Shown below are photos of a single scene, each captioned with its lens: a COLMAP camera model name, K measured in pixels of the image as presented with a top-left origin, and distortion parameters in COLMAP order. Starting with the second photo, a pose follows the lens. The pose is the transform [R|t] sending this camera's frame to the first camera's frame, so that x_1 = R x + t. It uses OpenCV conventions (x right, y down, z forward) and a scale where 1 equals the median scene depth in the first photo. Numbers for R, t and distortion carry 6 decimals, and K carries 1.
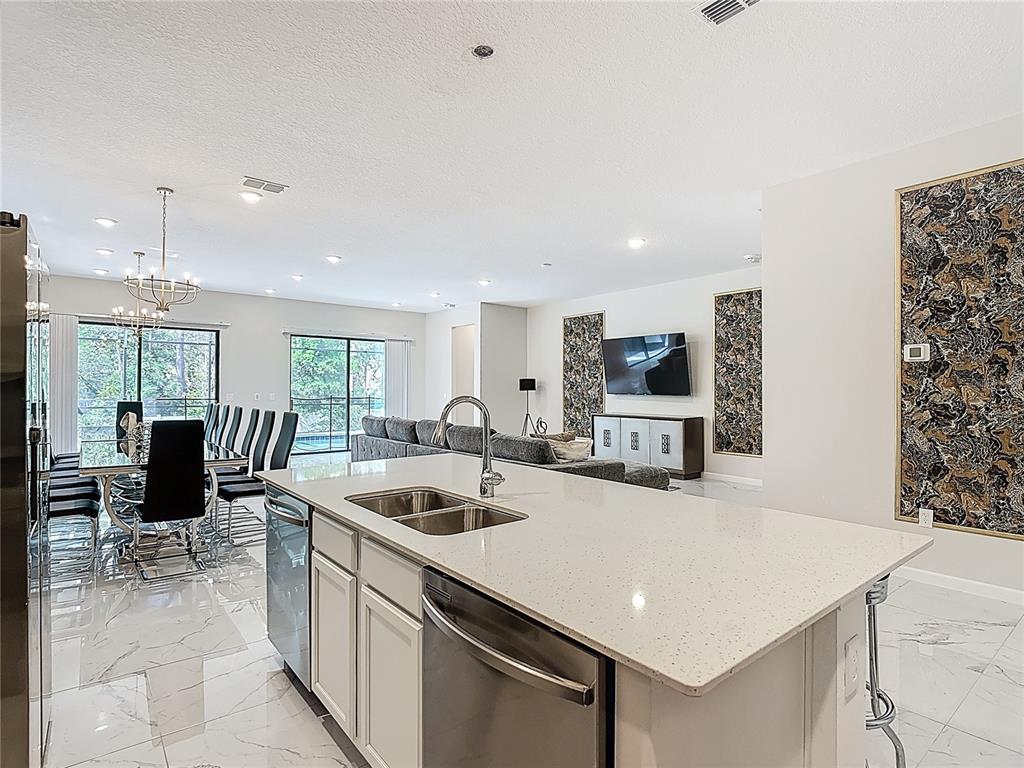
lens RADIAL K [[536.4, 0, 508.3], [0, 536.4, 384.5], [0, 0, 1]] dist [-0.000678, 0.000049]
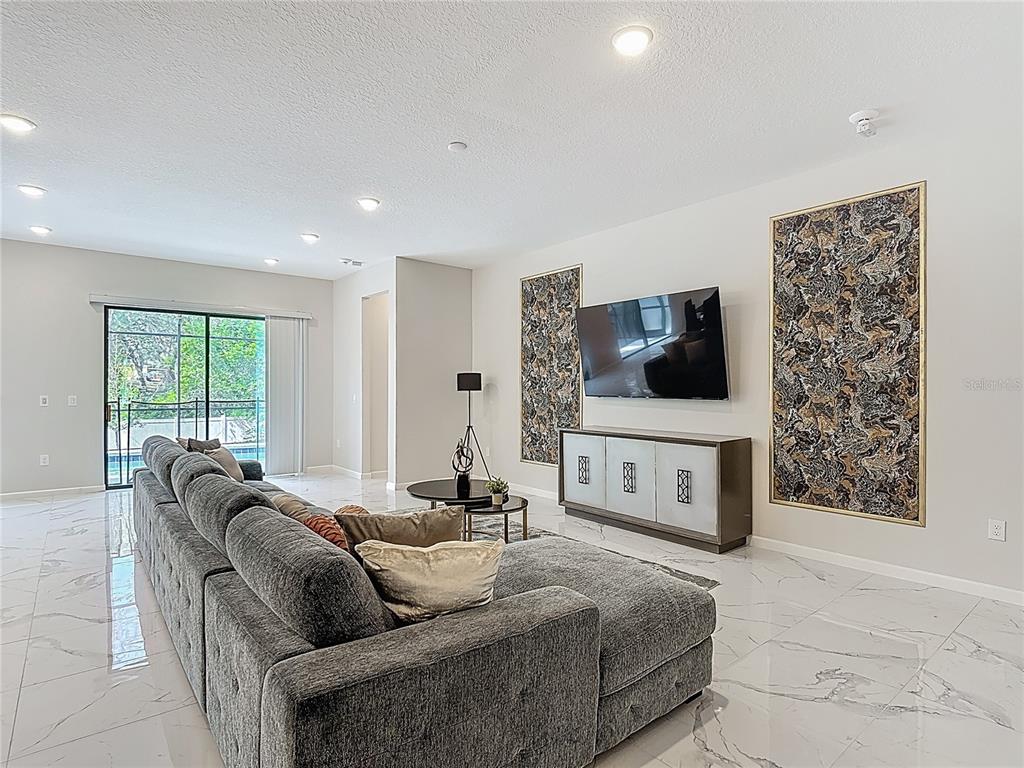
lens RADIAL K [[536.4, 0, 515.5], [0, 536.4, 385.7], [0, 0, 1]] dist [-0.000678, 0.000049]
pose [[0.999778, -0.001897, 0.020995, 0.087280], [0.001810, 0.999990, 0.004146, 0.002567], [-0.021003, -0.004107, 0.999771, 0.367350]]
